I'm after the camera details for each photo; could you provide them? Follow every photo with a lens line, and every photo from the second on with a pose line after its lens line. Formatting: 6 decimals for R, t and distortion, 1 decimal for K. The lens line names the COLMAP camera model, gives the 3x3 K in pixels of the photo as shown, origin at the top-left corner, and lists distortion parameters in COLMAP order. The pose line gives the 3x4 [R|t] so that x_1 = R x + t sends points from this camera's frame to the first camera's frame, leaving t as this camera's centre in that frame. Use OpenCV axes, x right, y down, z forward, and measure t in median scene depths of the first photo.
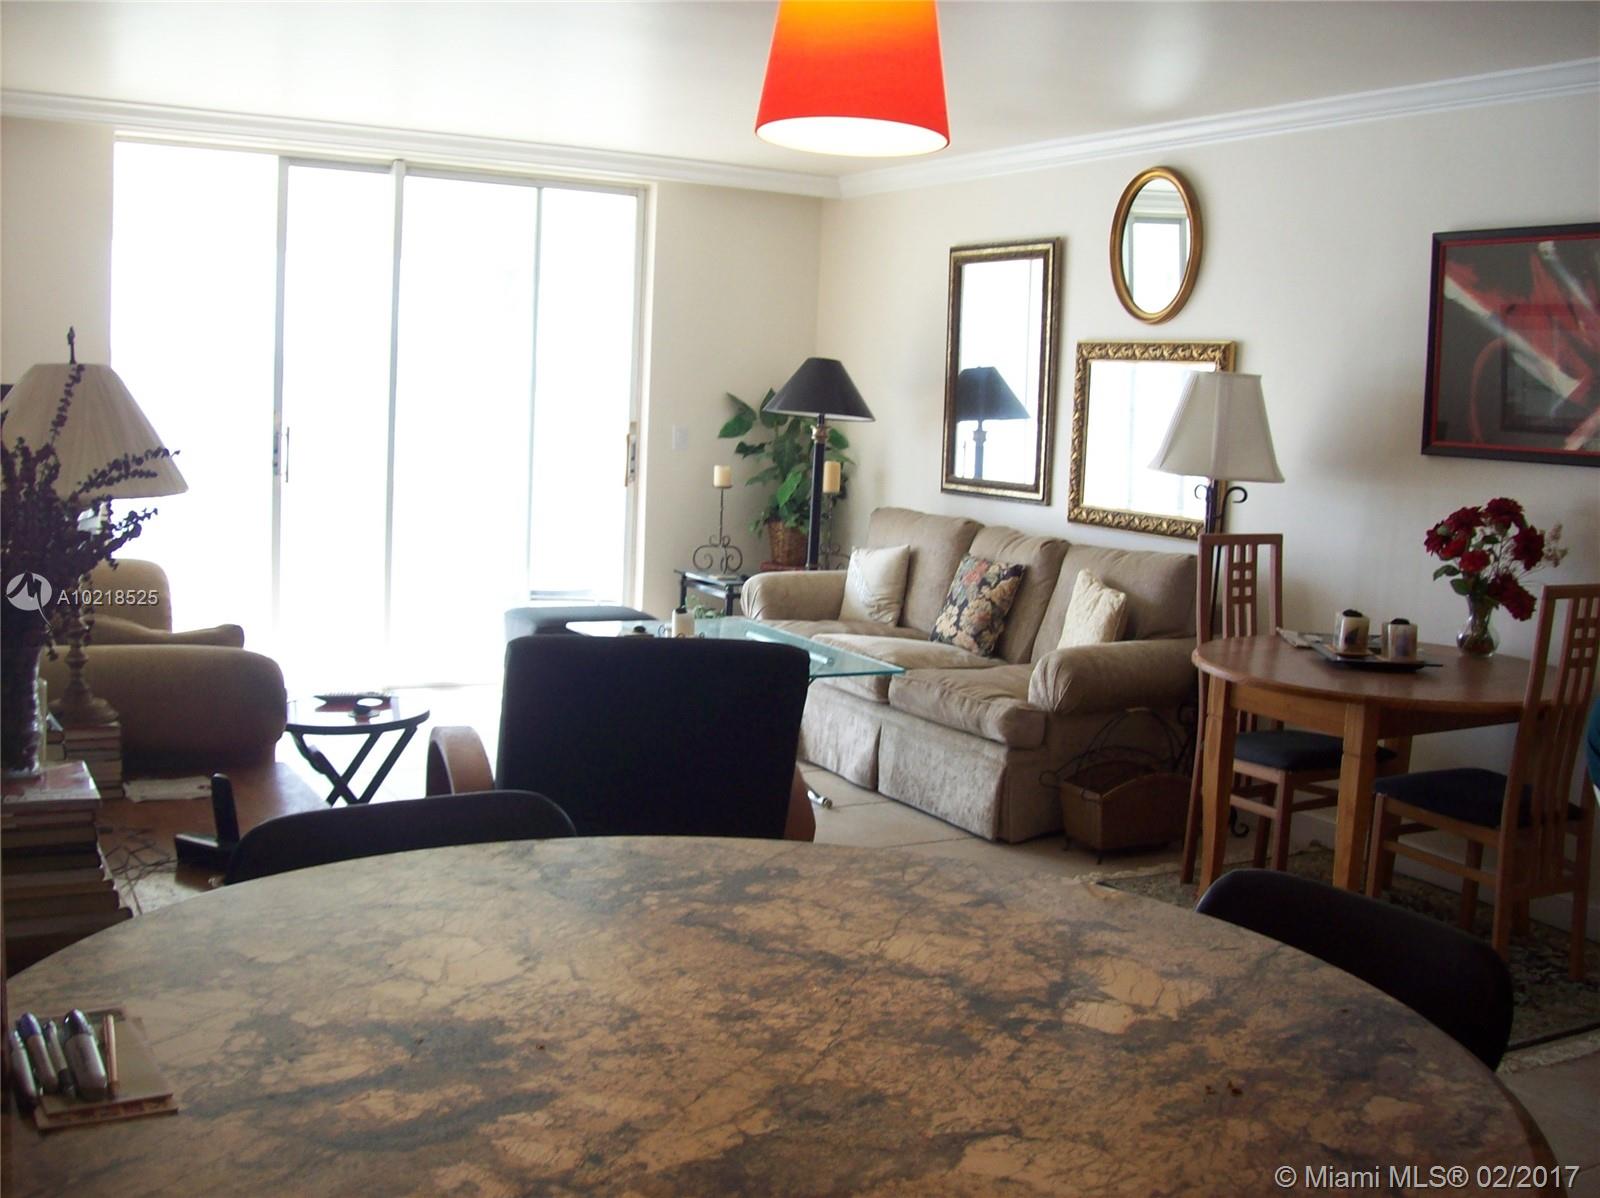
lens RADIAL K [[1695.0, 0, 814.0], [0, 1695.0, 602.3], [0, 0, 1]] dist [-0.190244, 0.153957]
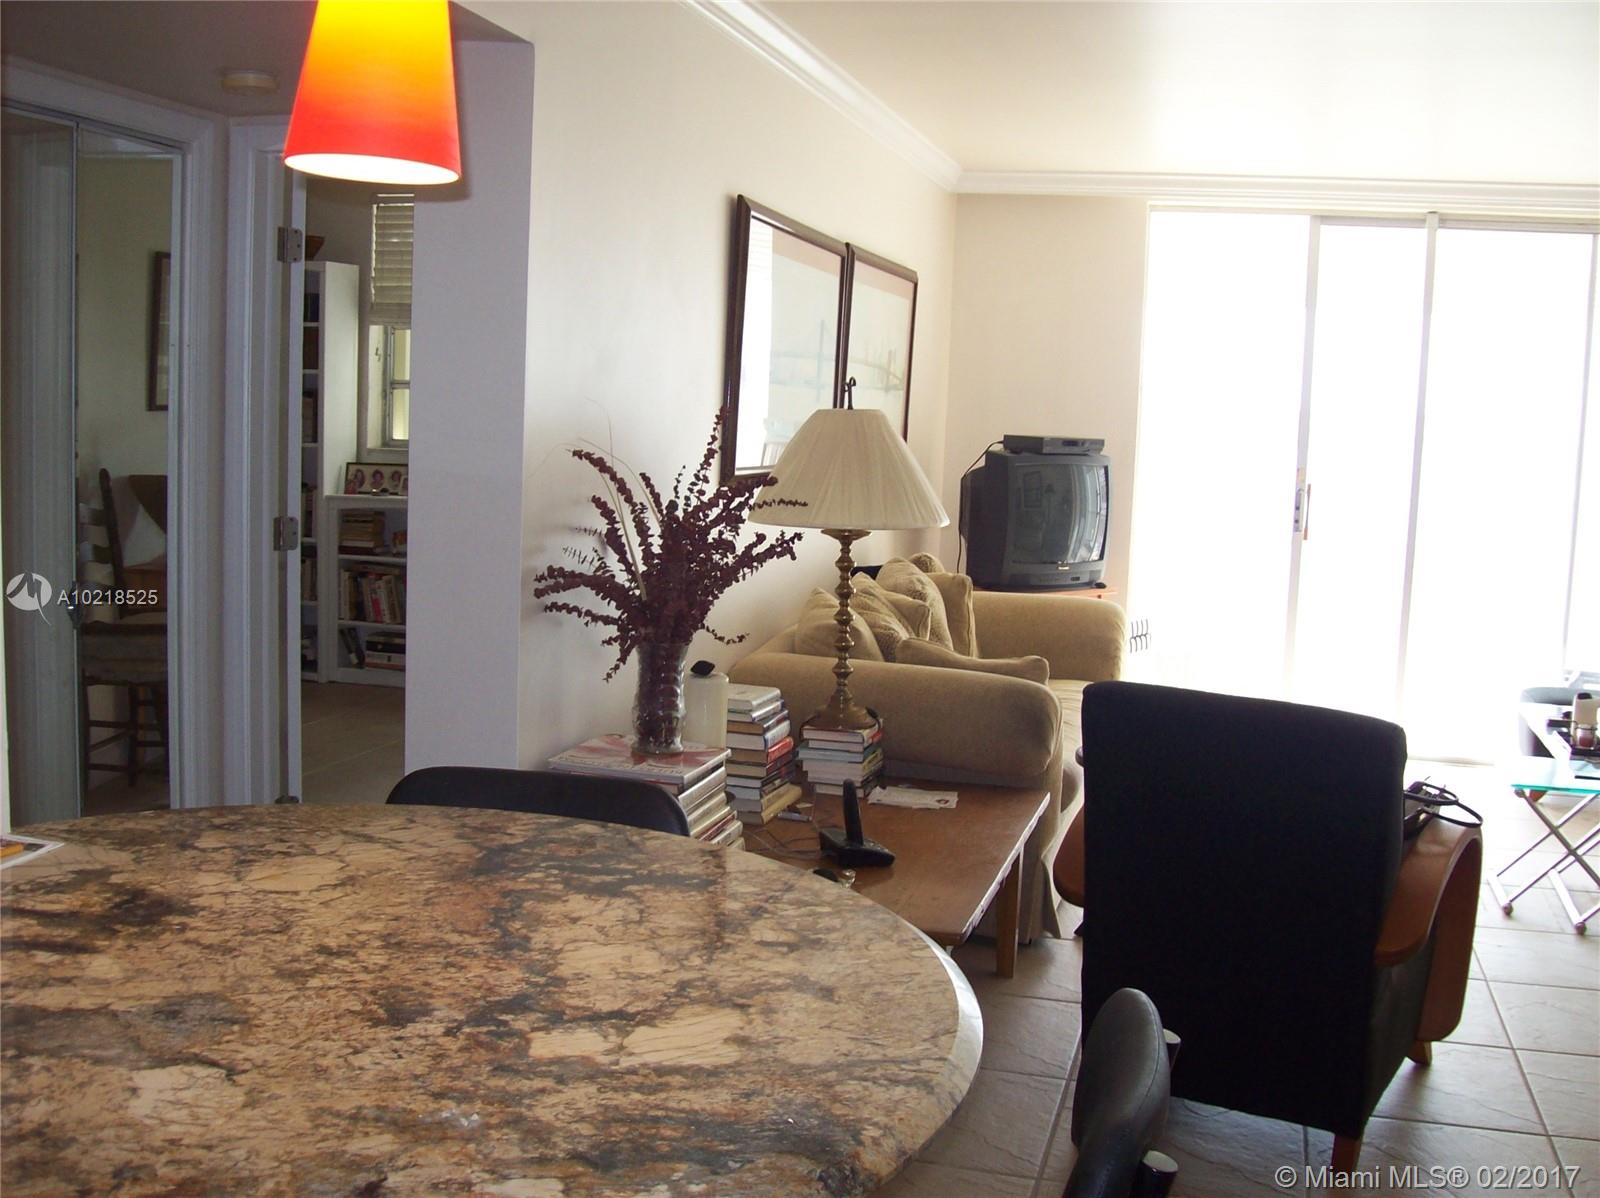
lens RADIAL K [[1695.0, 0, 814.0], [0, 1695.0, 602.3], [0, 0, 1]] dist [-0.190244, 0.153957]
pose [[0.714697, 0.061677, -0.696709, 0.928518], [-0.090893, 0.995848, -0.005082, -0.011692], [0.693503, 0.066958, 0.717336, 0.396764]]
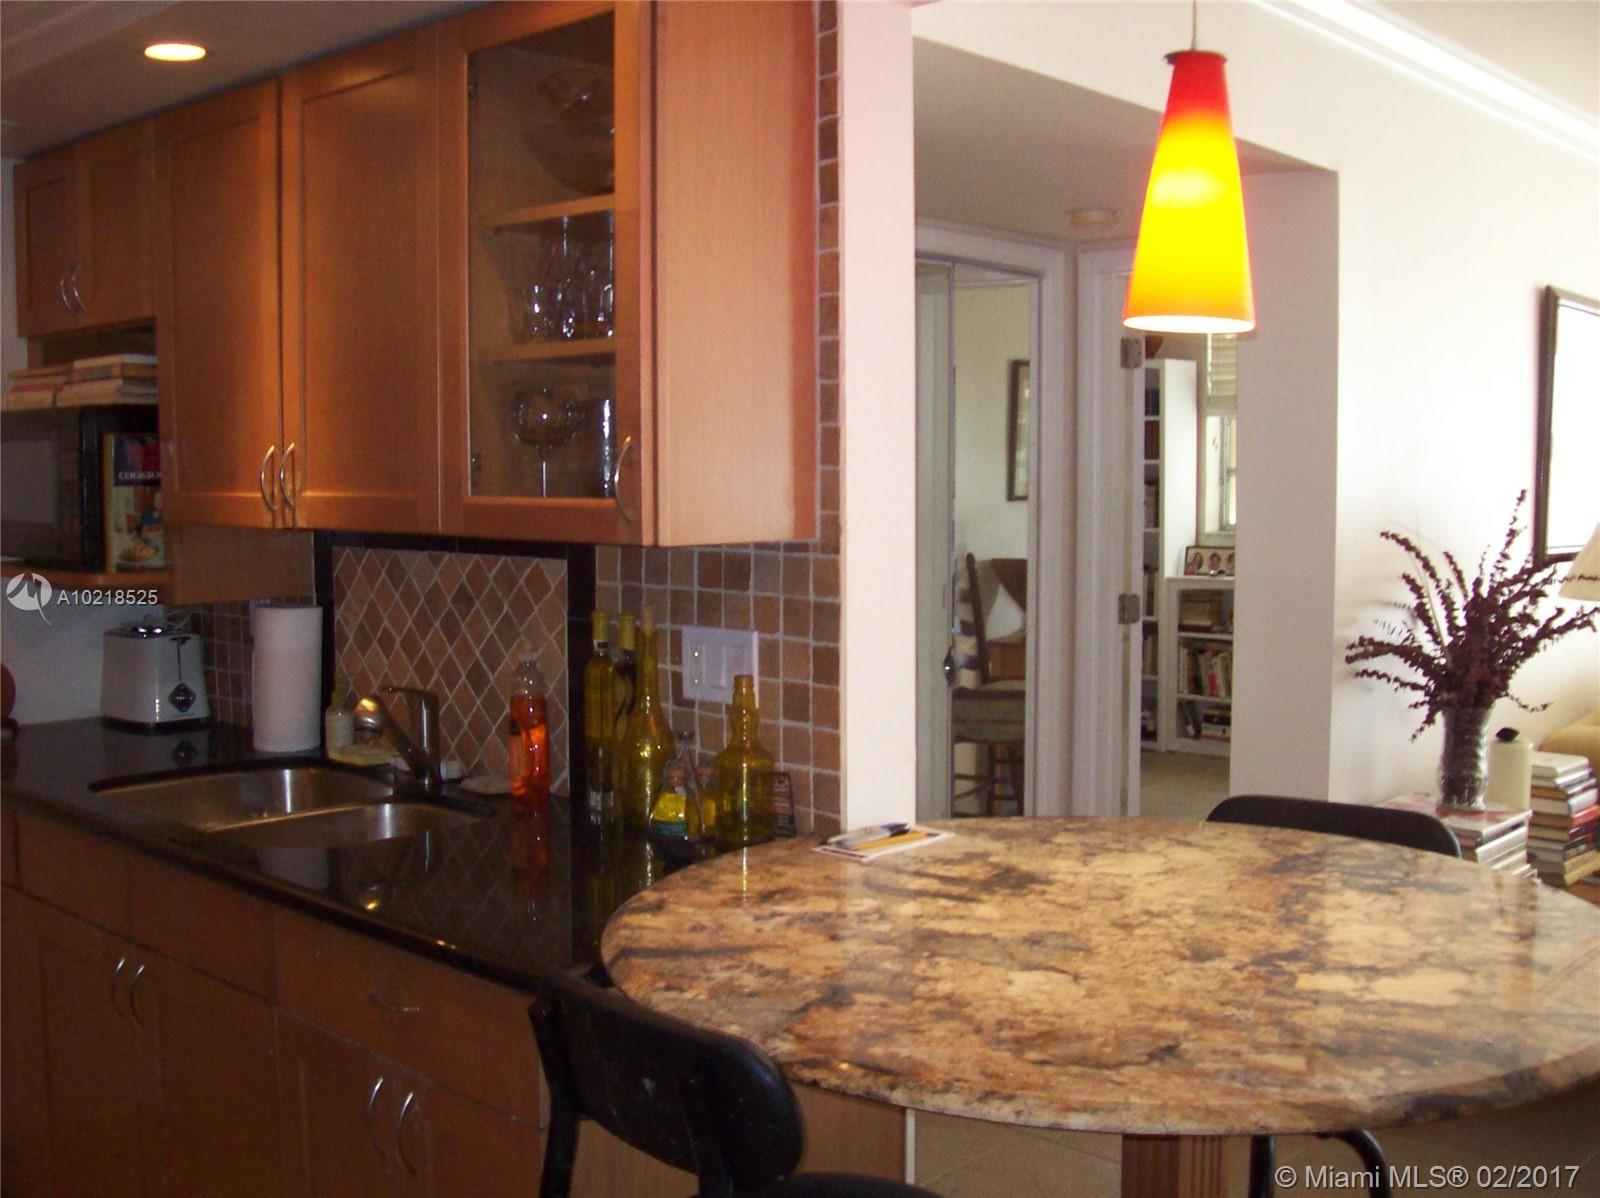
lens RADIAL K [[1695.0, 0, 814.0], [0, 1695.0, 602.3], [0, 0, 1]] dist [-0.190244, 0.153957]
pose [[0.299433, 0.025309, -0.953782, 1.239430], [-0.103619, 0.994598, -0.006139, 0.012006], [0.948474, 0.100668, 0.300438, 0.234929]]
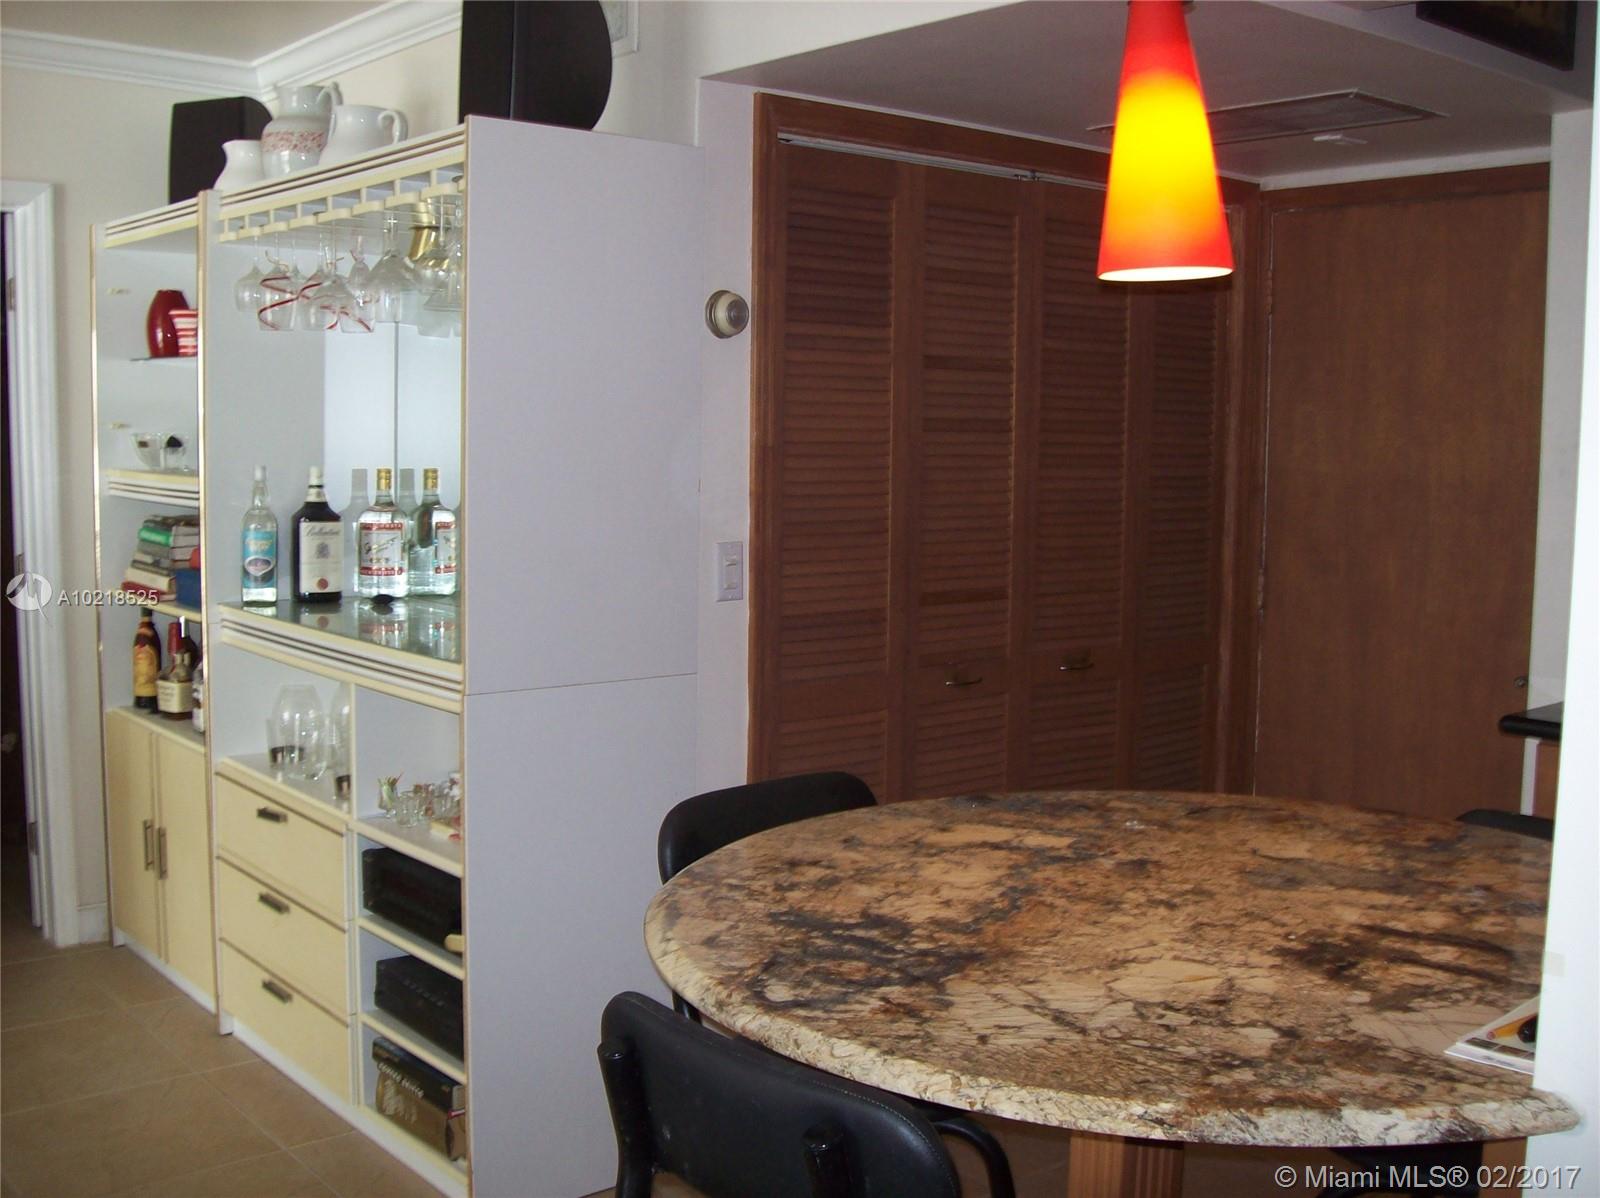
lens RADIAL K [[1695.0, 0, 814.0], [0, 1695.0, 602.3], [0, 0, 1]] dist [-0.190244, 0.153957]
pose [[-0.182258, -0.153309, 0.971225, -1.260648], [0.101745, 0.979526, 0.173712, -0.258268], [-0.977972, 0.130478, -0.162928, 1.438501]]
